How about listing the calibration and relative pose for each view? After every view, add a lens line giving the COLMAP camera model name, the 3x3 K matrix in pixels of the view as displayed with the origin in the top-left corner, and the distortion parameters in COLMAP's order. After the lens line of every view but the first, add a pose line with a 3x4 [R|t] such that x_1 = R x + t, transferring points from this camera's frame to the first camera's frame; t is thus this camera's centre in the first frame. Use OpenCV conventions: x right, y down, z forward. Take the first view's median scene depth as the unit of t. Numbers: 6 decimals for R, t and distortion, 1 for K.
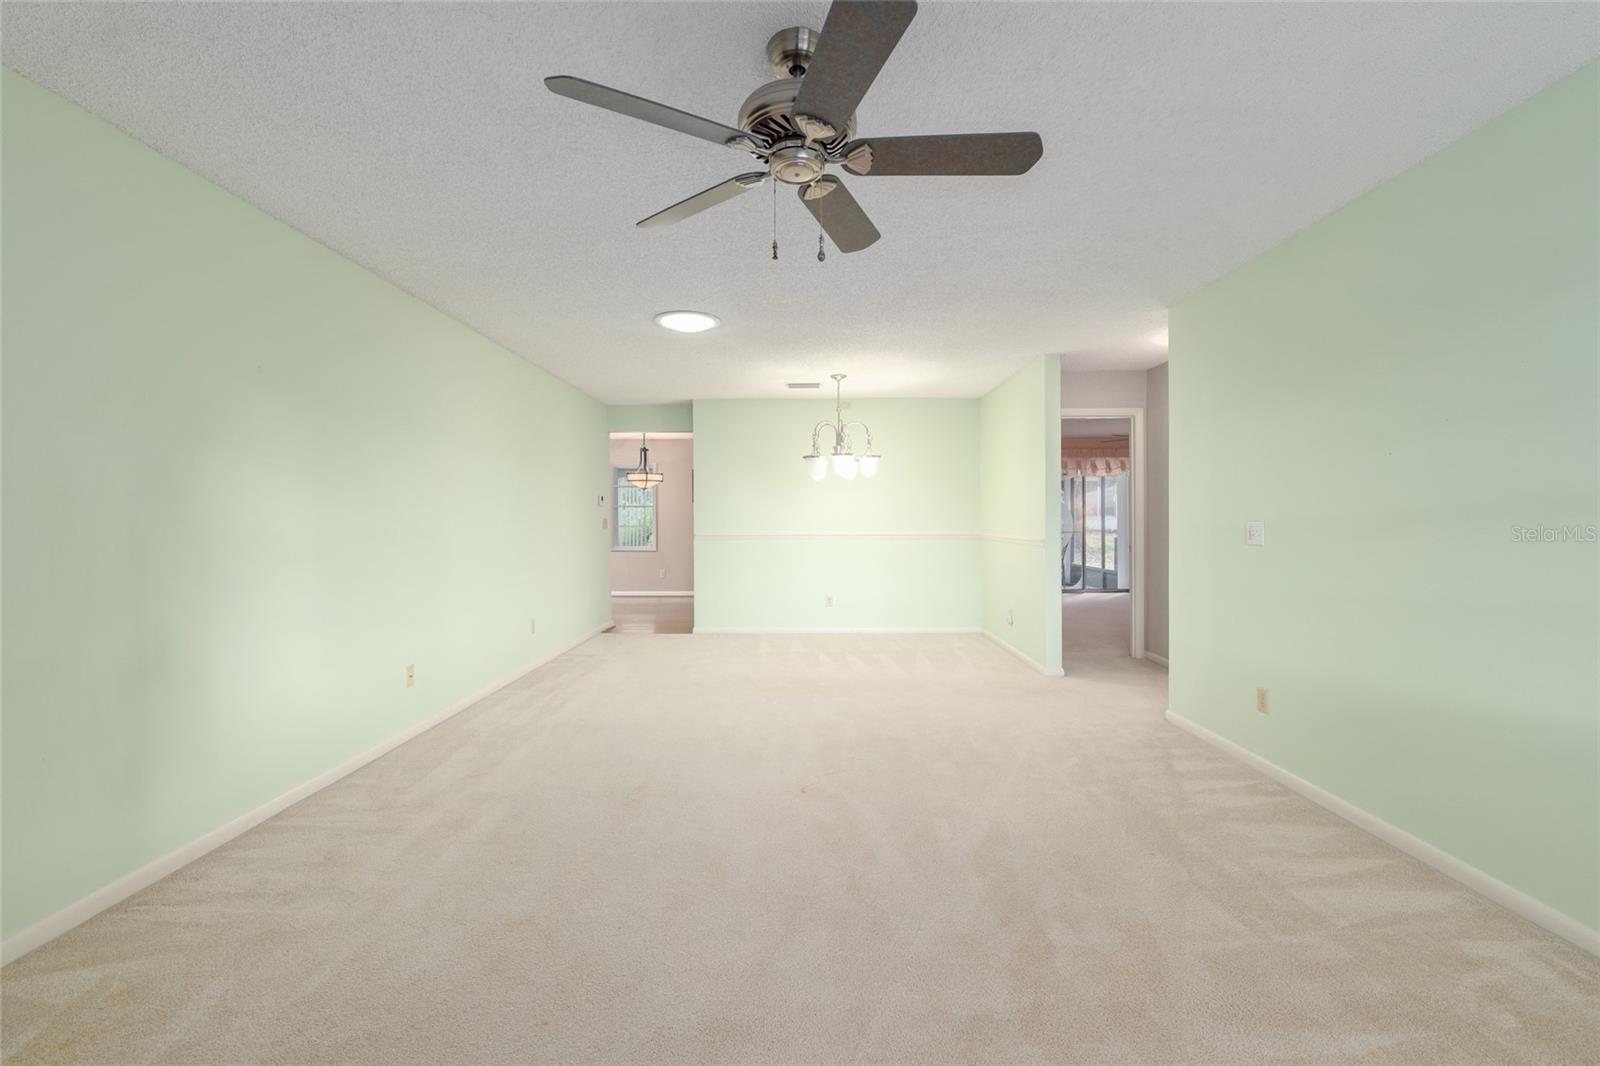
lens RADIAL K [[675.2, 0, 802.9], [0, 675.2, 516.9], [0, 0, 1]] dist [-0.002048, -0.000681]
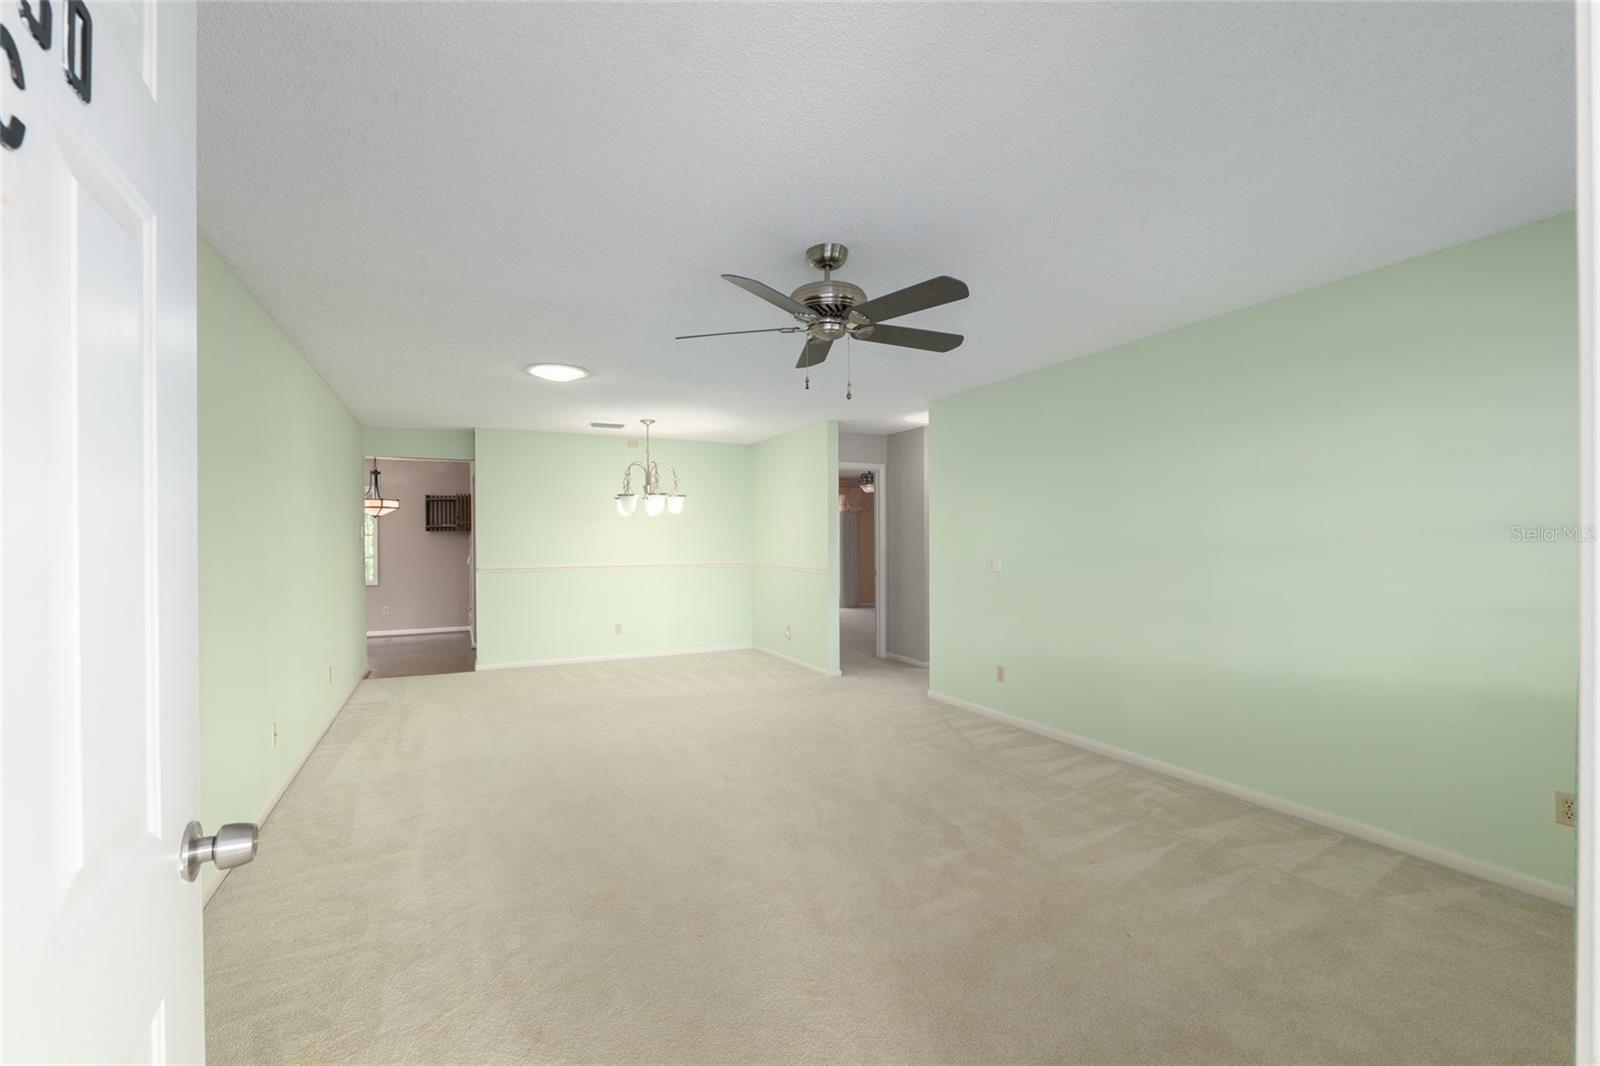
lens RADIAL K [[684.0, 0, 797.9], [0, 684.0, 539.8], [0, 0, 1]] dist [-0.001190, 0.000258]
pose [[0.895673, -0.002357, 0.444707, -0.311005], [0.001254, 0.999995, 0.002775, -0.027491], [-0.444711, -0.001927, 0.895672, -0.135468]]
